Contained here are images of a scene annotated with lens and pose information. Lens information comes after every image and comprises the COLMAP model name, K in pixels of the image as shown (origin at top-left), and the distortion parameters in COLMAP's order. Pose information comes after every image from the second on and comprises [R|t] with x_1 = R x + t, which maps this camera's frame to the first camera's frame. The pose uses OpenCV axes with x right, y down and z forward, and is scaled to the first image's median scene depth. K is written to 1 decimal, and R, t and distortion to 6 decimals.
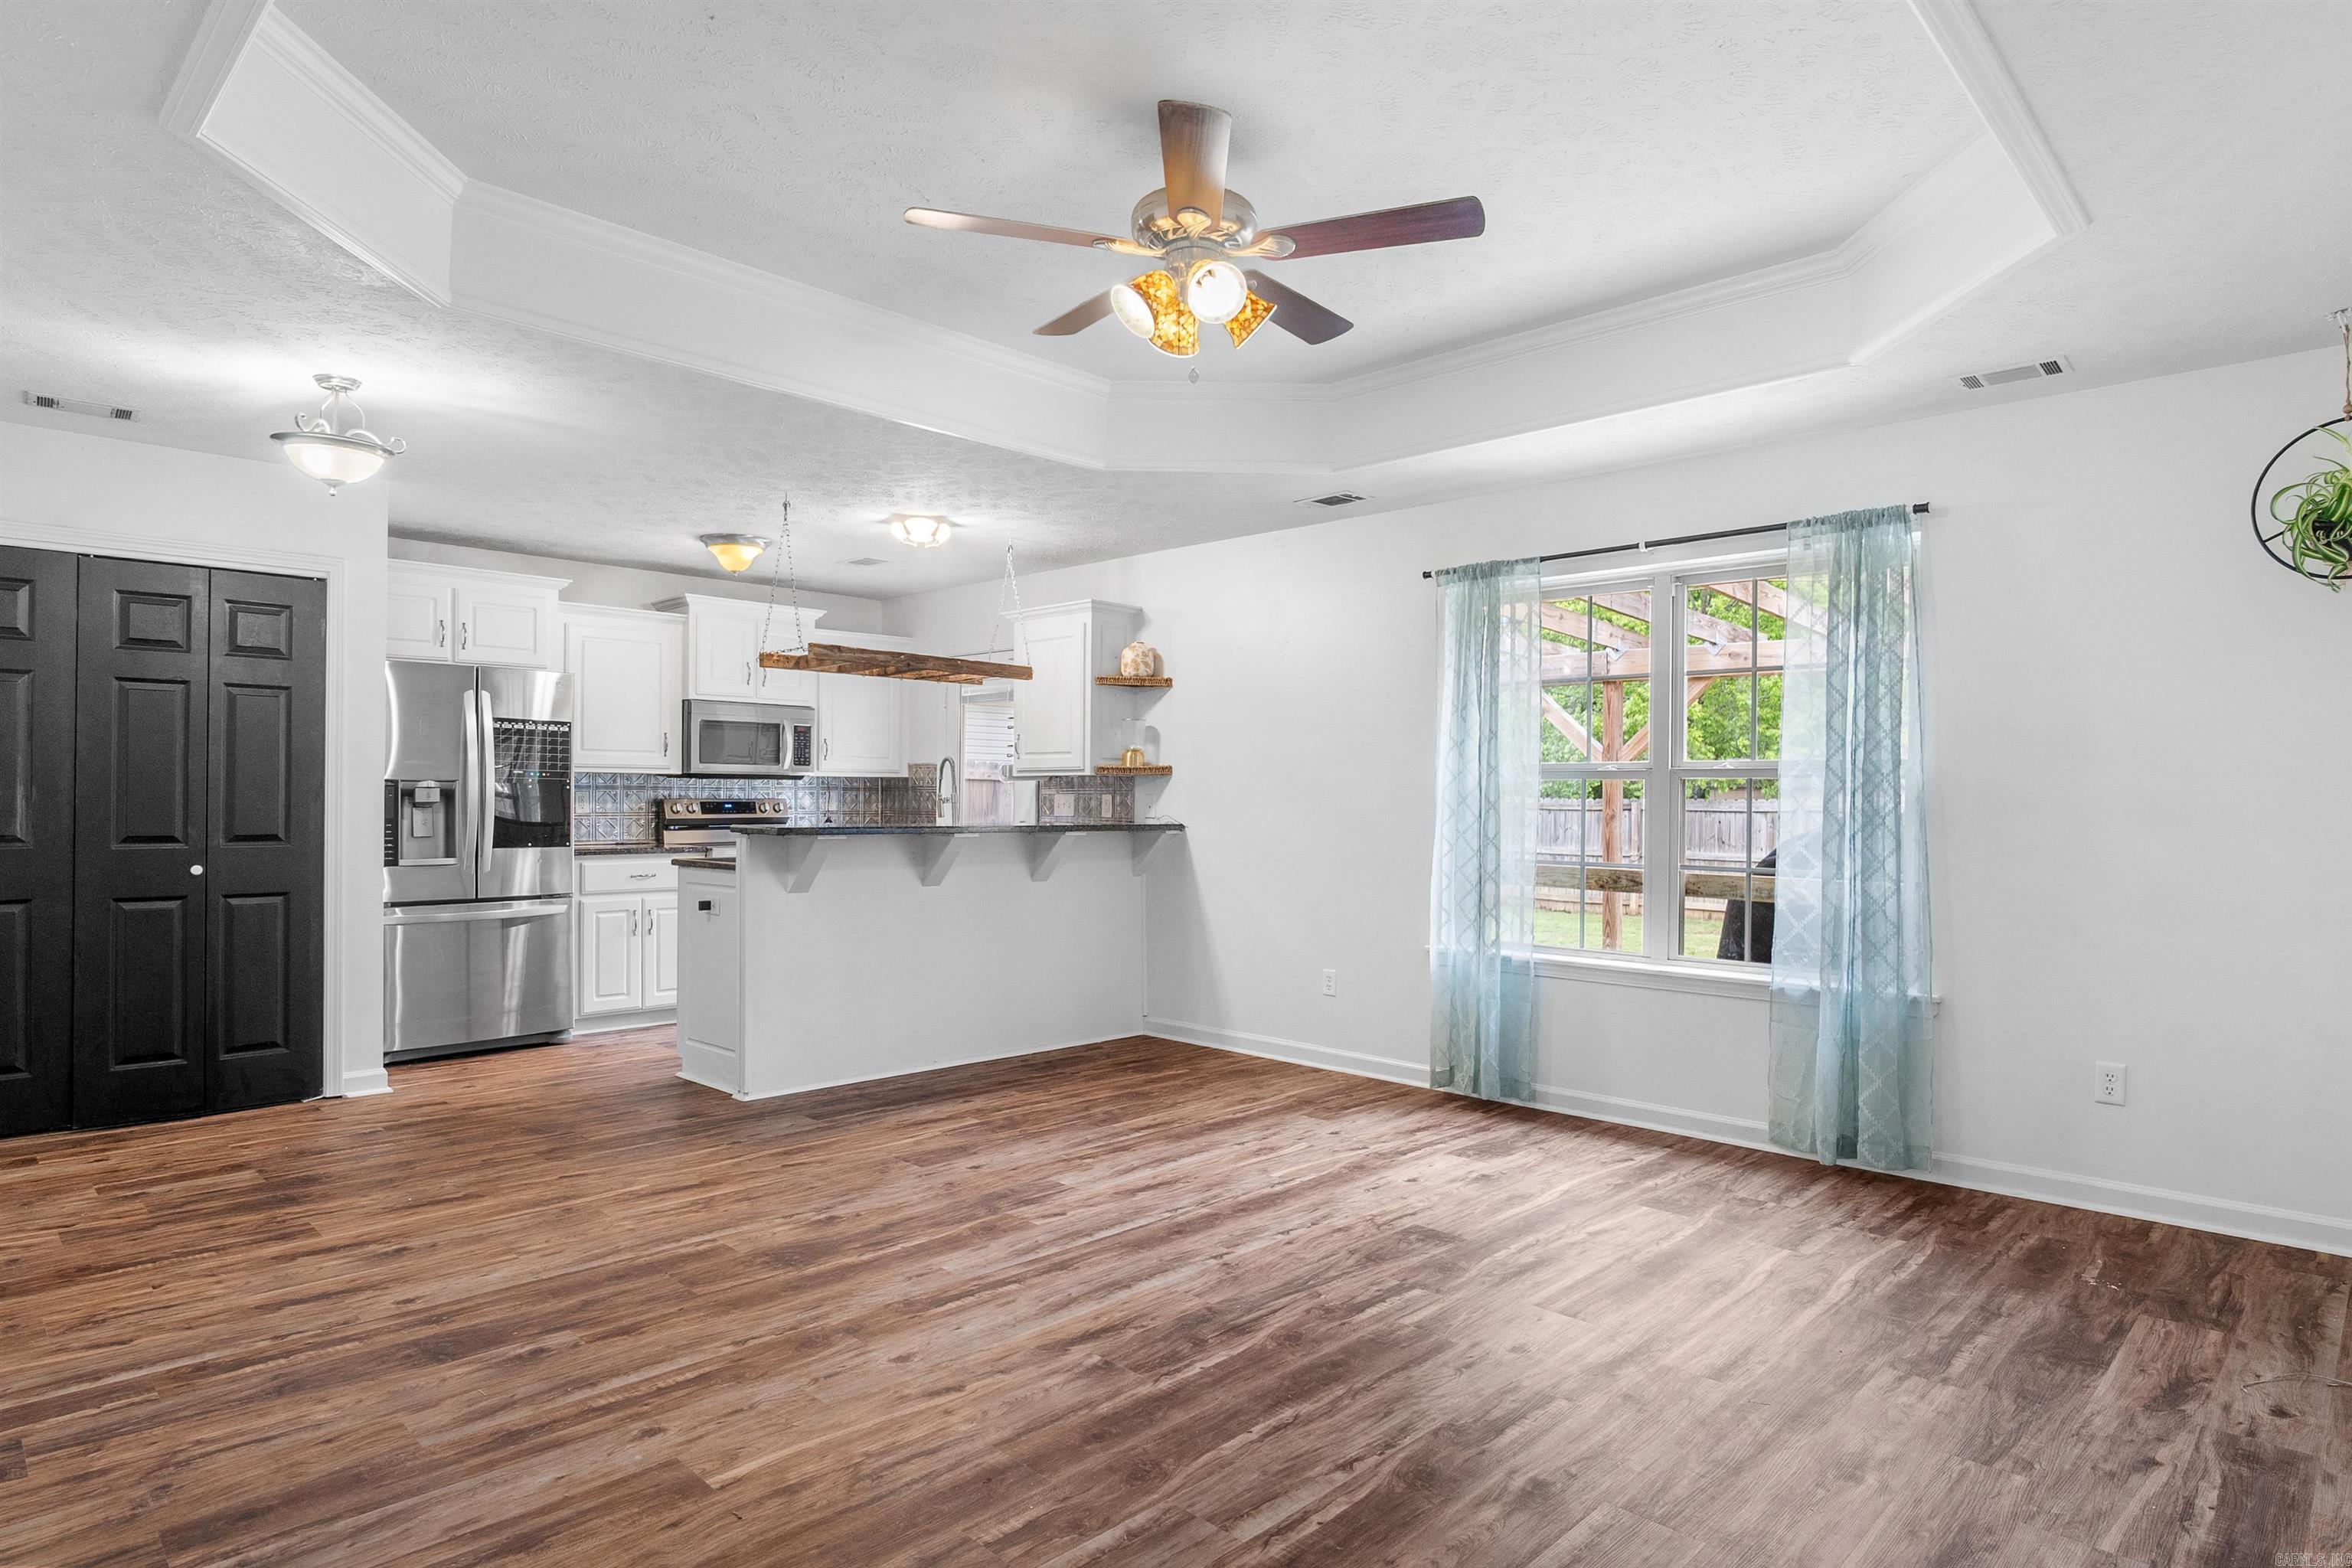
lens RADIAL K [[1304.7, 0, 1192.7], [0, 1304.7, 785.9], [0, 0, 1]] dist [-0.034066, 0.009569]
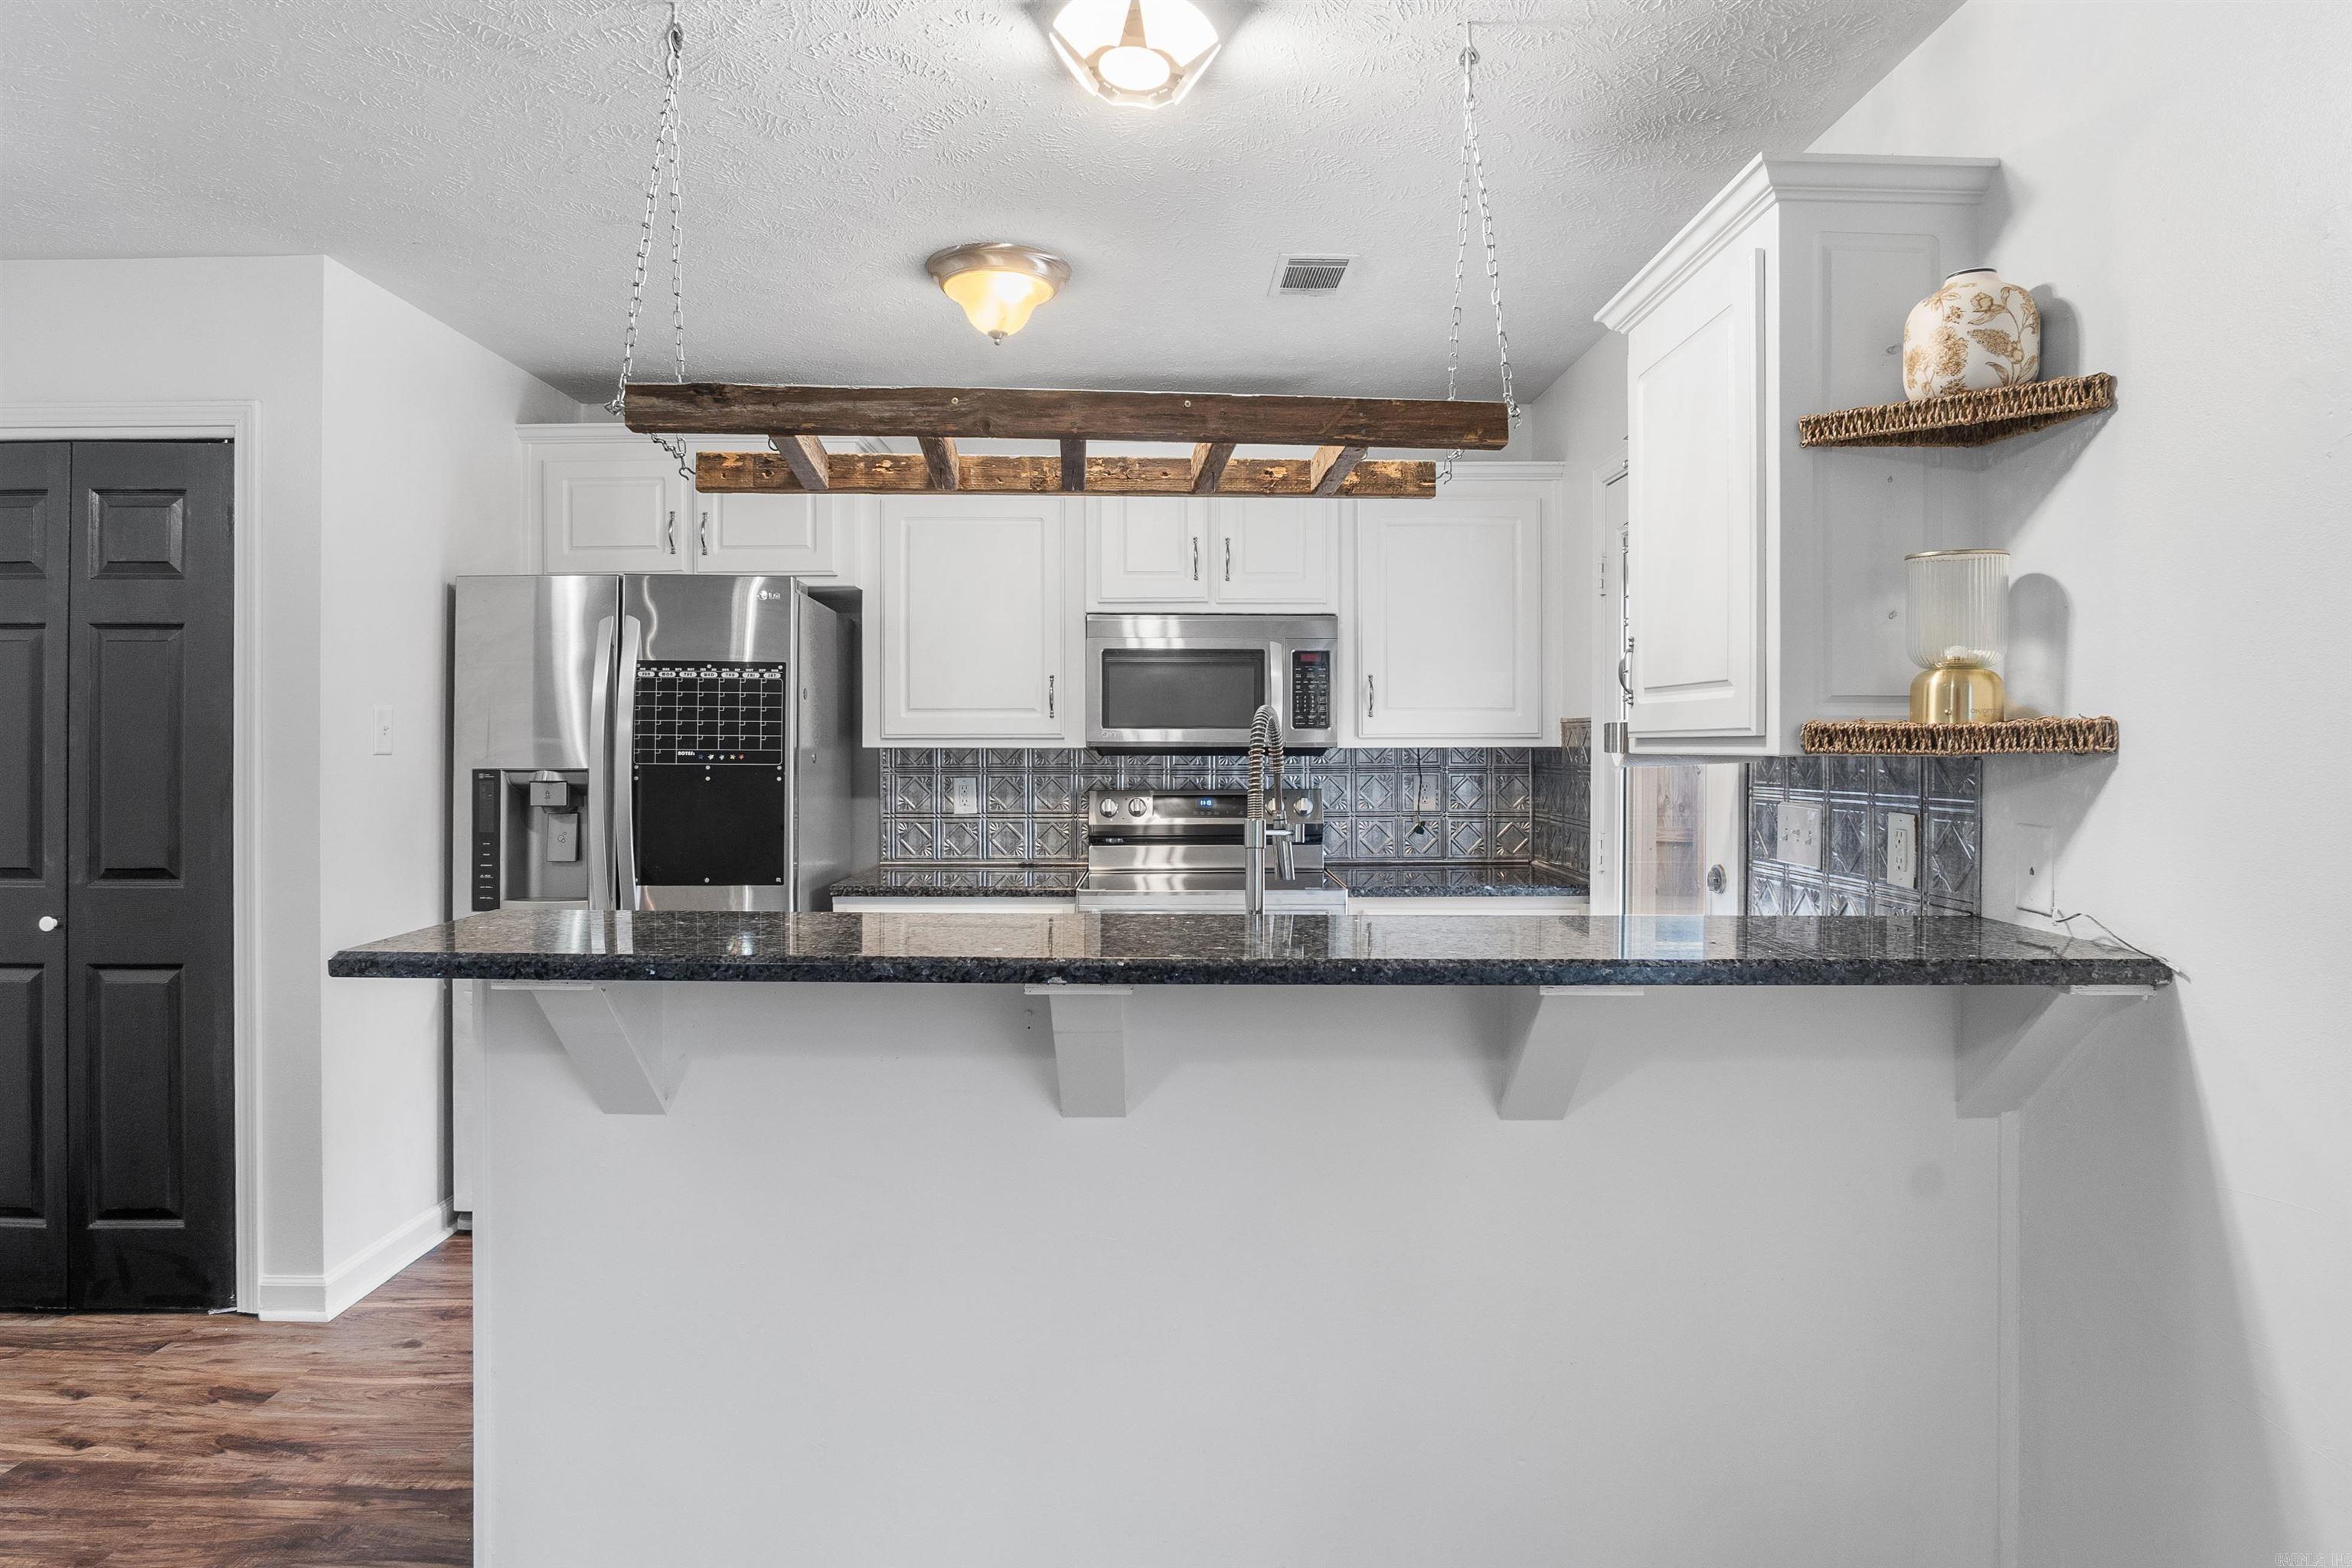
lens RADIAL K [[1276.5, 0, 1176.4], [0, 1276.5, 746.0], [0, 0, 1]] dist [-0.036025, 0.011234]
pose [[0.692255, -0.003567, -0.721644, 0.043781], [0.010111, 0.999938, 0.004756, -0.017553], [0.721582, -0.010589, 0.692248, 0.920451]]
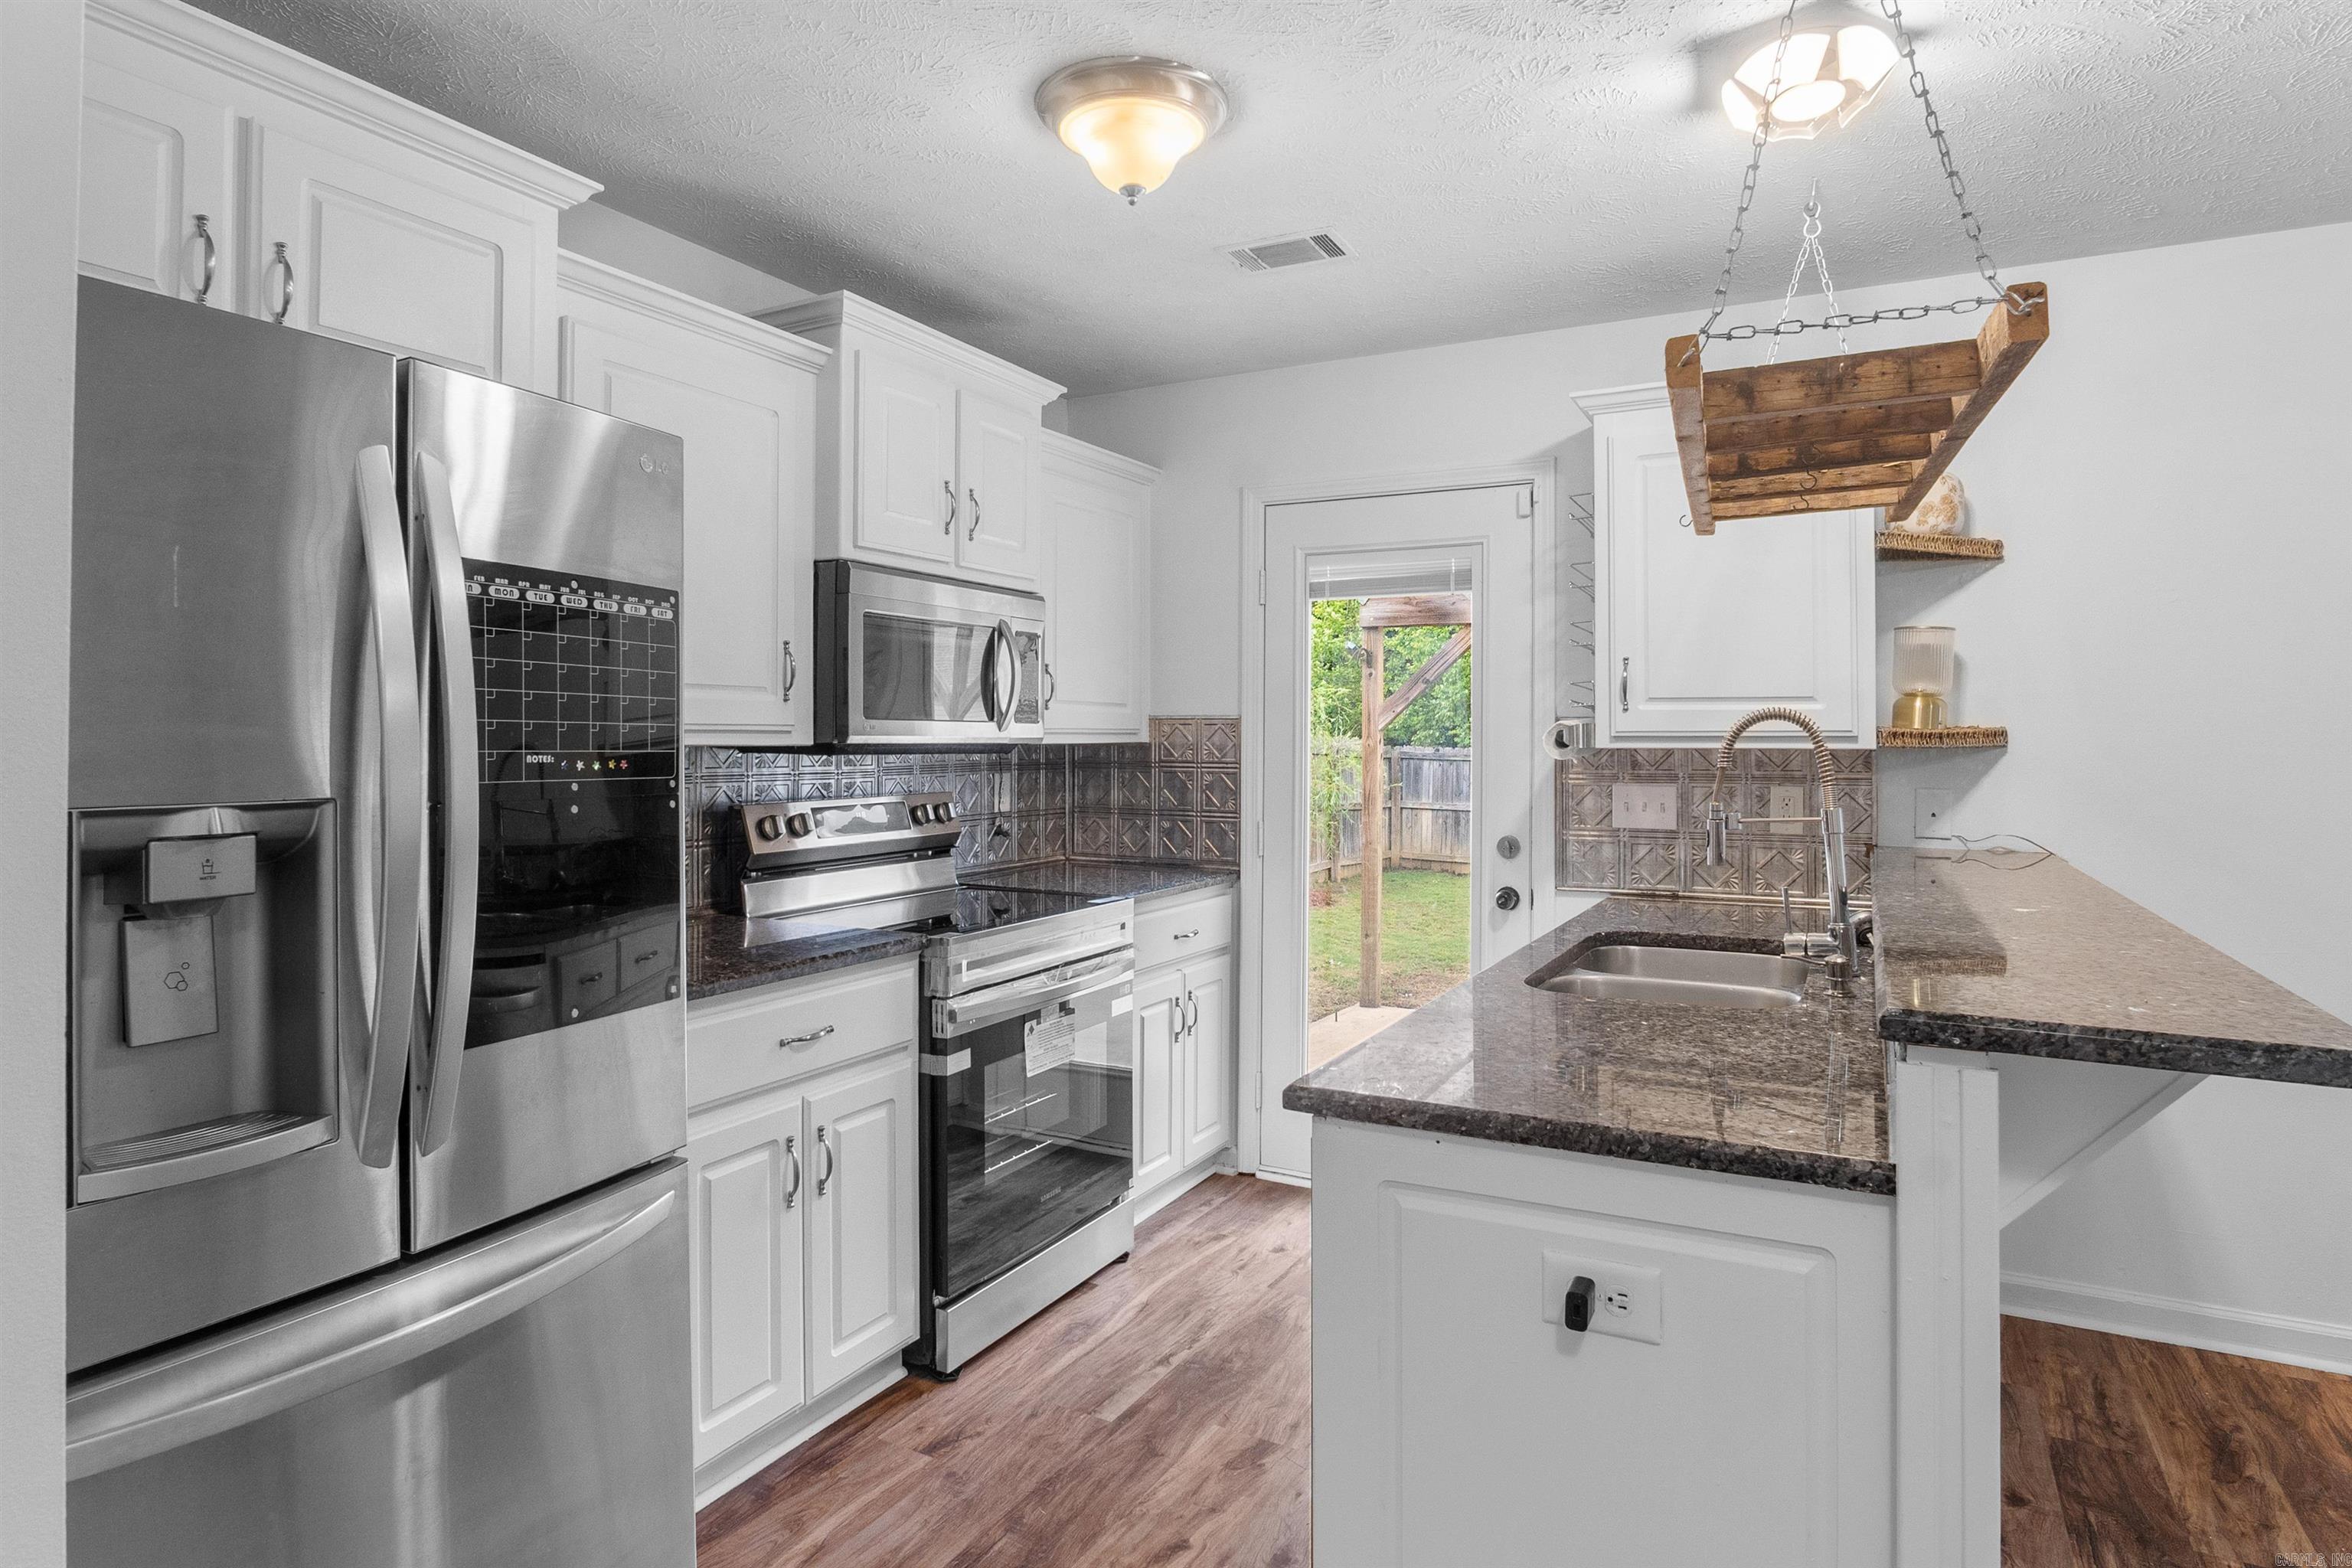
lens RADIAL K [[1273.7, 0, 1175.0], [0, 1273.7, 724.4], [0, 0, 1]] dist [-0.025240, -0.000054]
pose [[0.965635, 0.000289, 0.259903, -0.552616], [0.000045, 0.999999, -0.001279, -0.021551], [-0.259903, 0.001247, 0.965634, 0.842252]]
